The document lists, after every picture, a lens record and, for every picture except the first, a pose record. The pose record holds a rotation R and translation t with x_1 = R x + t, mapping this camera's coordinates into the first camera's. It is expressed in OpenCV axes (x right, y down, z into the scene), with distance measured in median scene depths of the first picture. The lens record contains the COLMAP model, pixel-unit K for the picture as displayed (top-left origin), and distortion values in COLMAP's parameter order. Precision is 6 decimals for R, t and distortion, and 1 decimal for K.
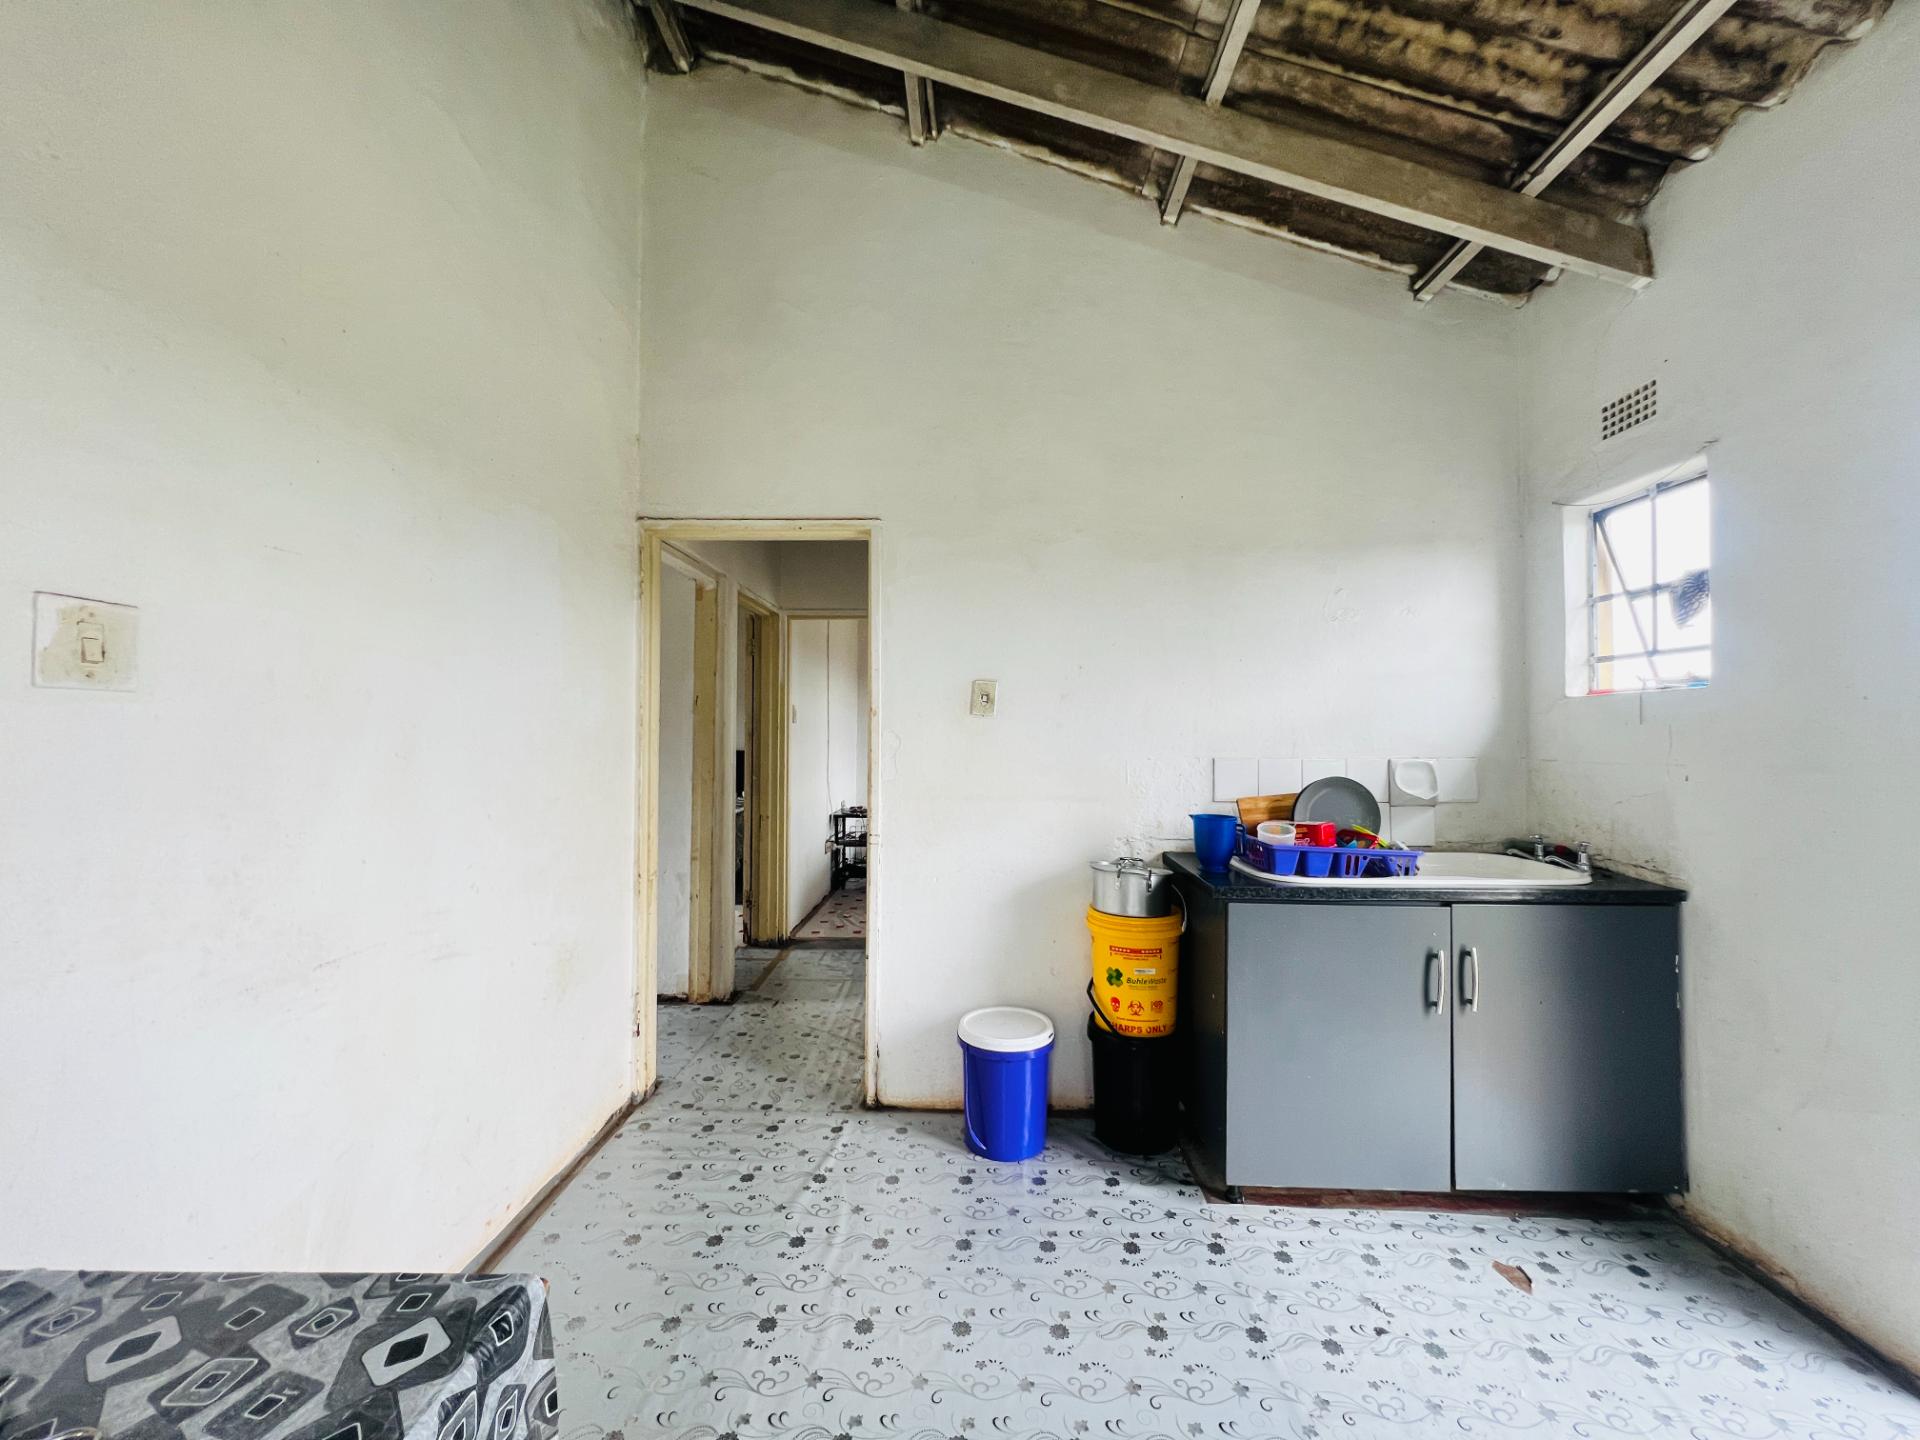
lens RADIAL K [[767.2, 0, 960.0], [0, 767.2, 720.0], [0, 0, 1]] dist [-0.002356, 0.000318]
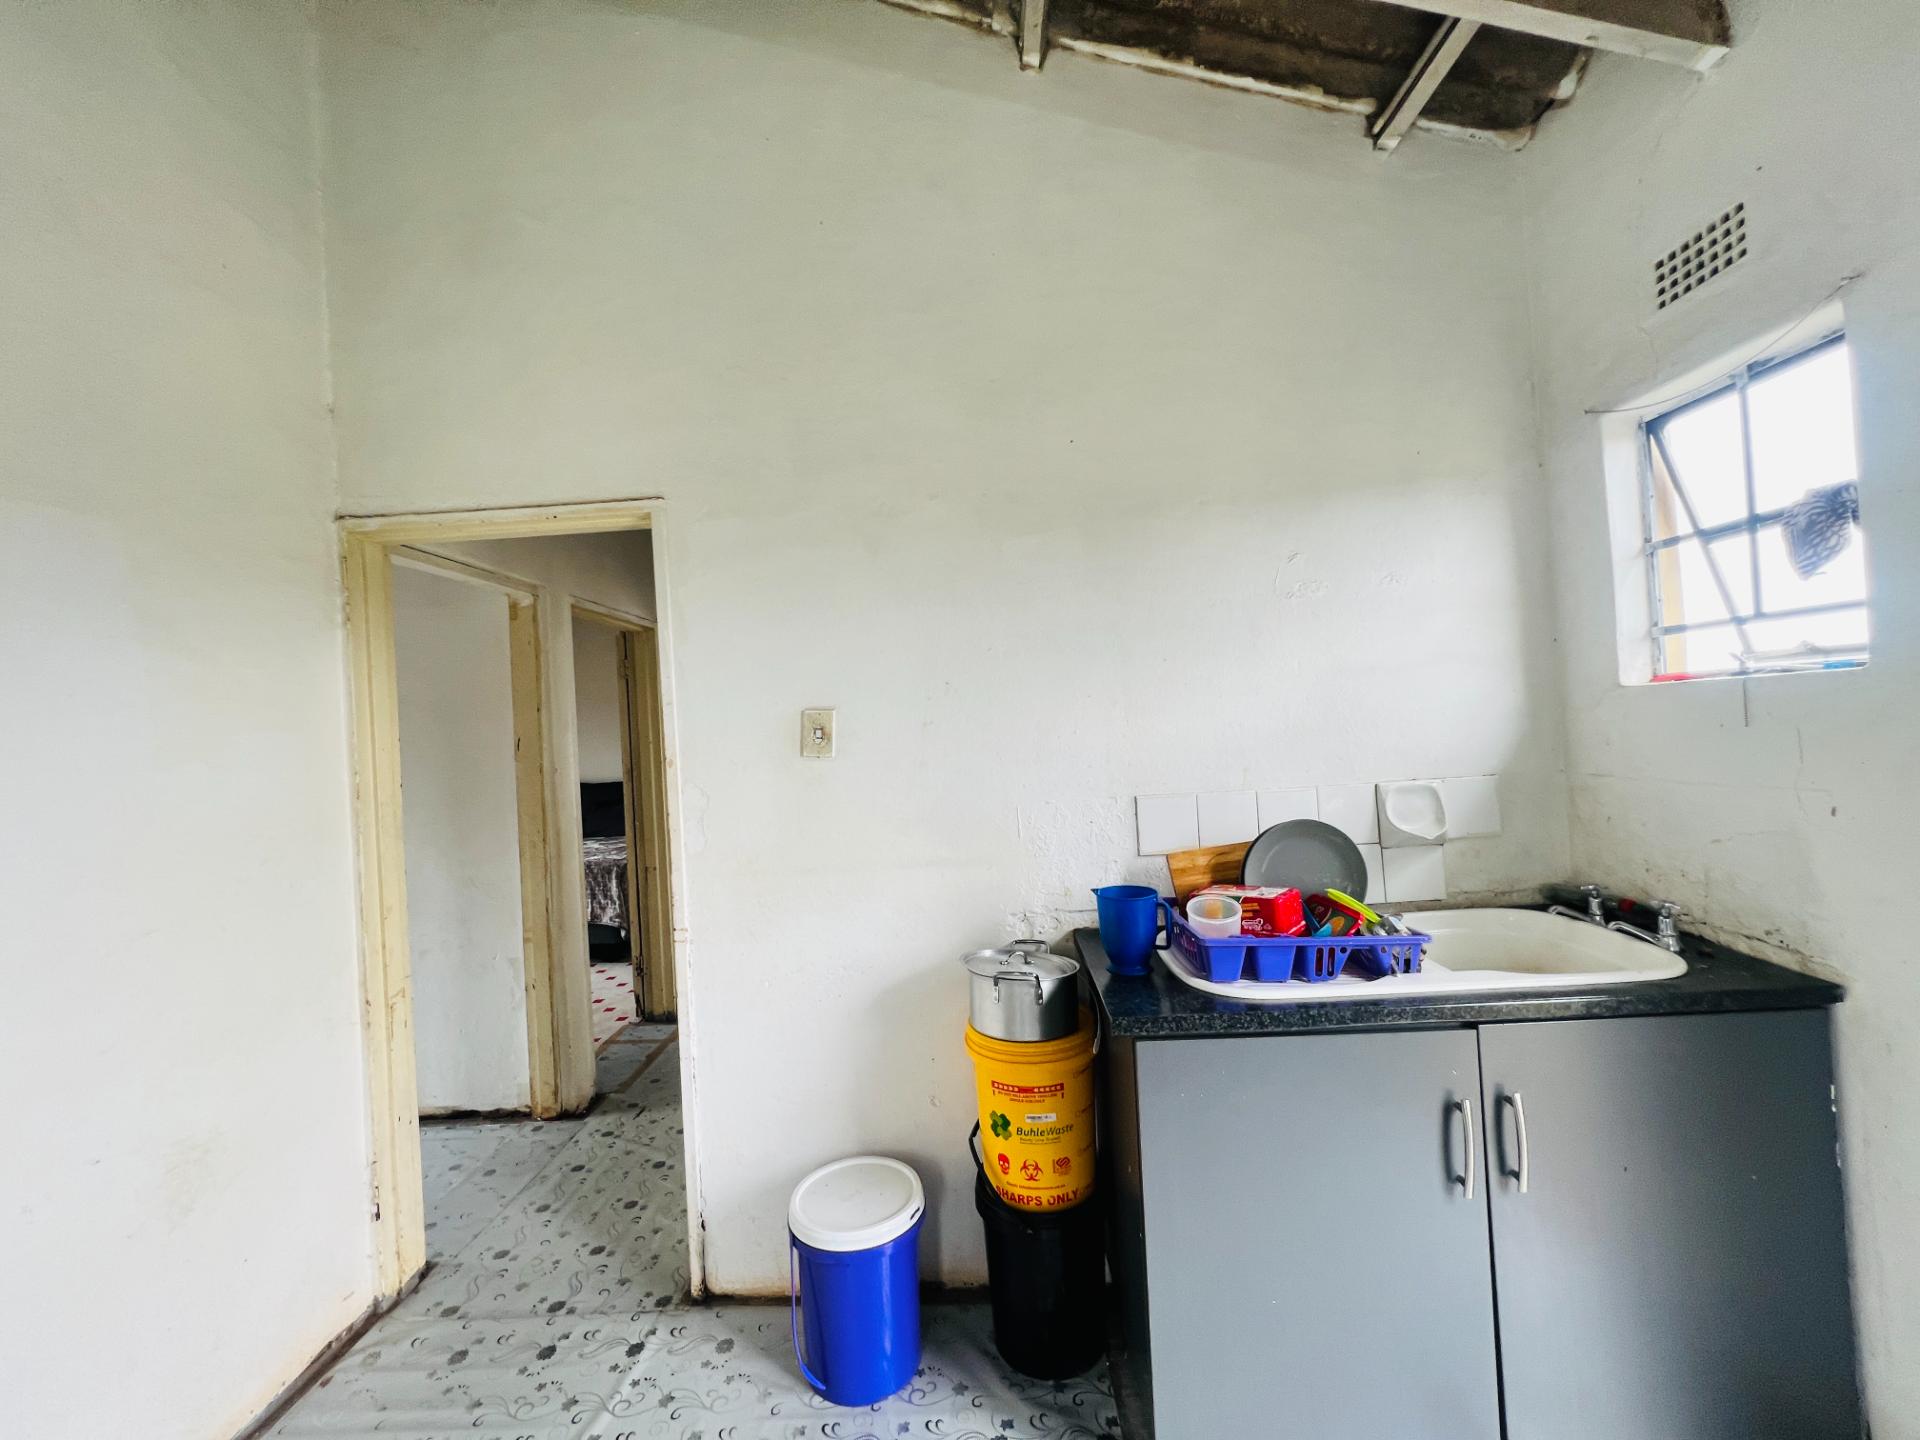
lens RADIAL K [[768.6, 0, 957.7], [0, 768.6, 720.0], [0, 0, 1]] dist [-0.002747, 0.000410]
pose [[0.998094, -0.061564, -0.004363, 0.183516], [0.061588, 0.998086, 0.005659, -0.040359], [0.004007, -0.005917, 0.999974, 0.291532]]
